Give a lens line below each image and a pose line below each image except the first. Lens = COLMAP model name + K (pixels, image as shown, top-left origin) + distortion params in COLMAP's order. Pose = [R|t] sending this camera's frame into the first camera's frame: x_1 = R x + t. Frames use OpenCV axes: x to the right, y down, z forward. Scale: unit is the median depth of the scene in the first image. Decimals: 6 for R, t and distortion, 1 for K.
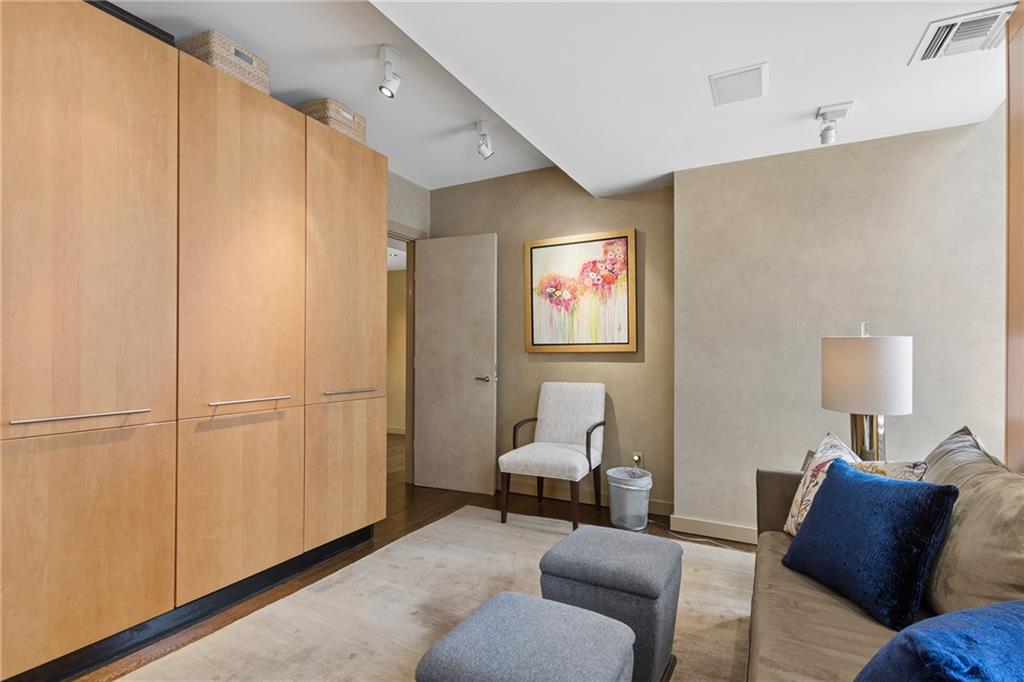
lens RADIAL K [[481.3, 0, 513.1], [0, 481.3, 346.9], [0, 0, 1]] dist [0.008451, 0.000111]
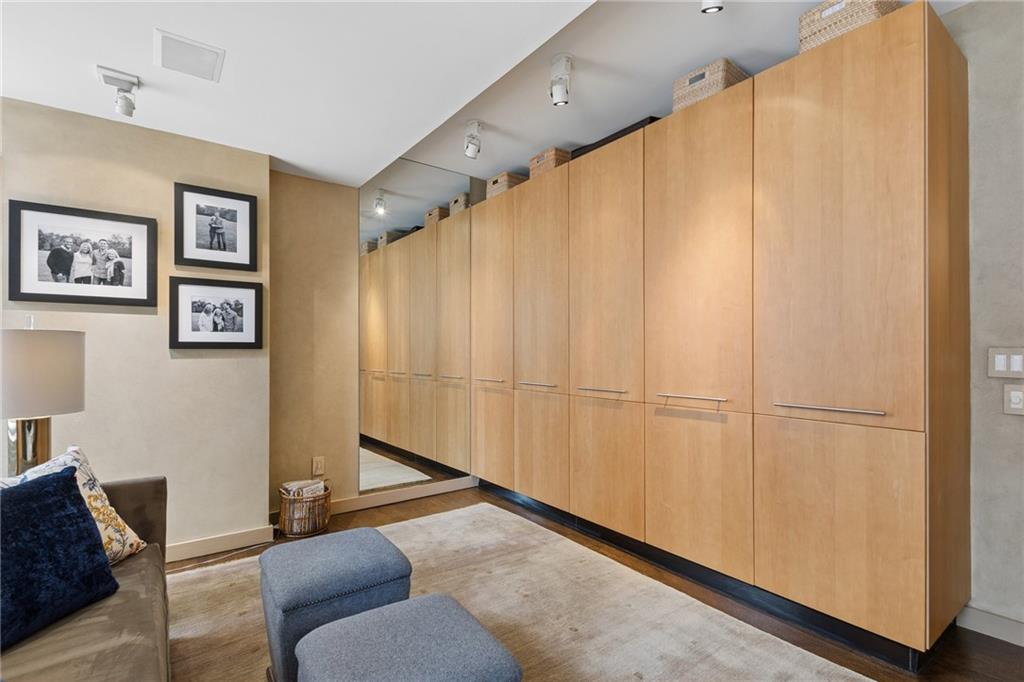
lens RADIAL K [[481.3, 0, 511.2], [0, 481.3, 346.7], [0, 0, 1]] dist [0.008451, 0.000111]
pose [[-0.424869, -0.014057, -0.905146, 0.584849], [0.007686, 0.999787, -0.019135, 0.016410], [0.905222, -0.015087, -0.424671, 1.072582]]
